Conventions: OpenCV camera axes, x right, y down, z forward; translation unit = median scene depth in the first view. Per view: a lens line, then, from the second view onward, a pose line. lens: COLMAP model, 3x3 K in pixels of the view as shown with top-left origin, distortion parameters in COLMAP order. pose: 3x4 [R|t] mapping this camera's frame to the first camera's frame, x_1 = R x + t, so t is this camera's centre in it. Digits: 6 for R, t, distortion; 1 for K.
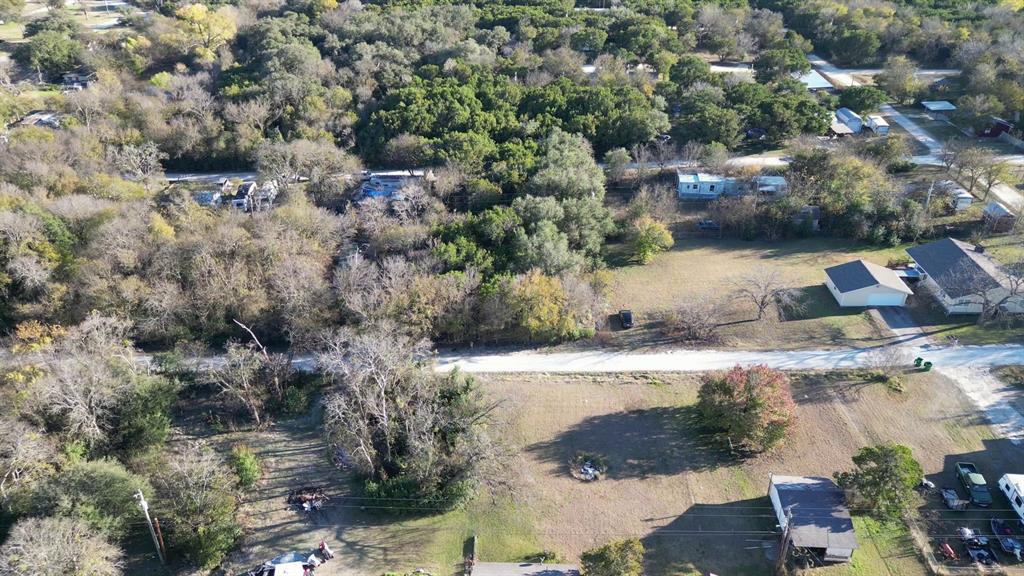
lens RADIAL K [[749.4, 0, 509.7], [0, 749.4, 287.6], [0, 0, 1]] dist [0.070012, -0.069563]
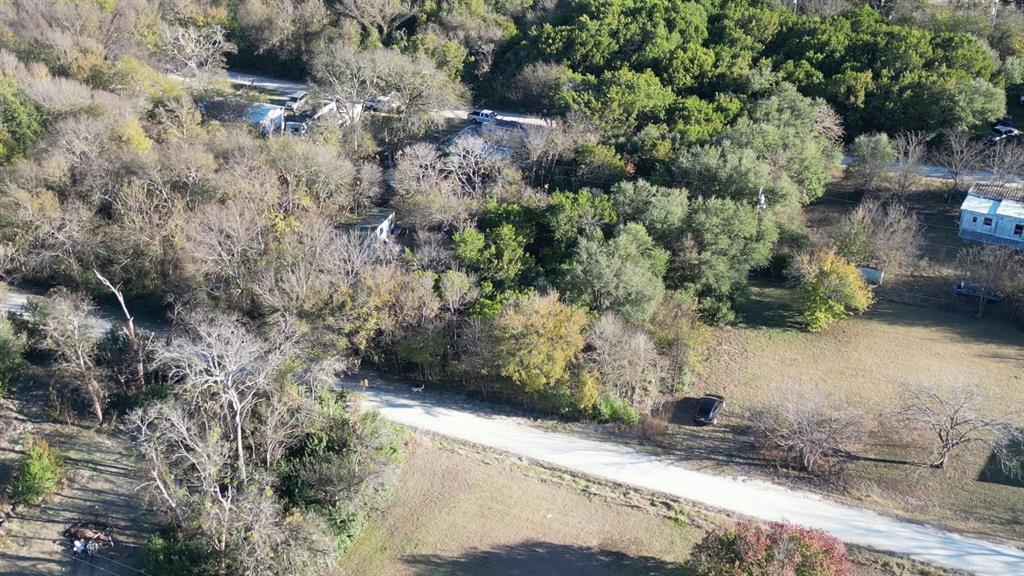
lens RADIAL K [[1205.7, 0, 505.1], [0, 1205.7, 287.7], [0, 0, 1]] dist [0.065300, 0.000000]
pose [[0.914417, 0.200346, -0.351714, 0.281402], [-0.209400, 0.977750, 0.012539, -0.026078], [0.346400, 0.062183, 0.936024, 0.041950]]
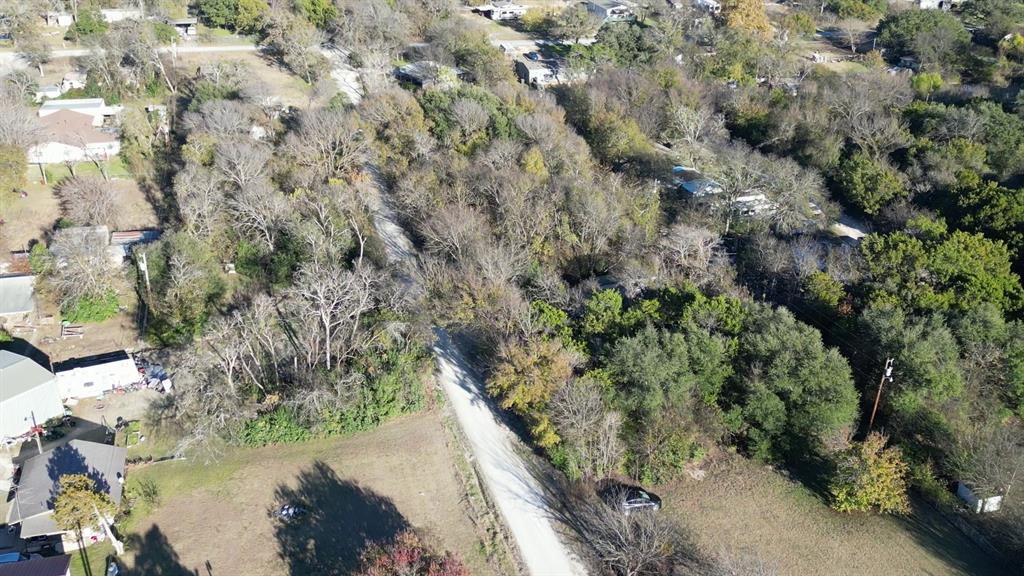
lens RADIAL K [[1022.6, 0, 505.8], [0, 1022.6, 283.9], [0, 0, 1]] dist [0.054618, 0.000000]
pose [[0.298420, 0.415298, -0.859344, 0.679476], [-0.491592, 0.838636, 0.234578, -0.224653], [0.818097, 0.352444, 0.454423, 0.396772]]
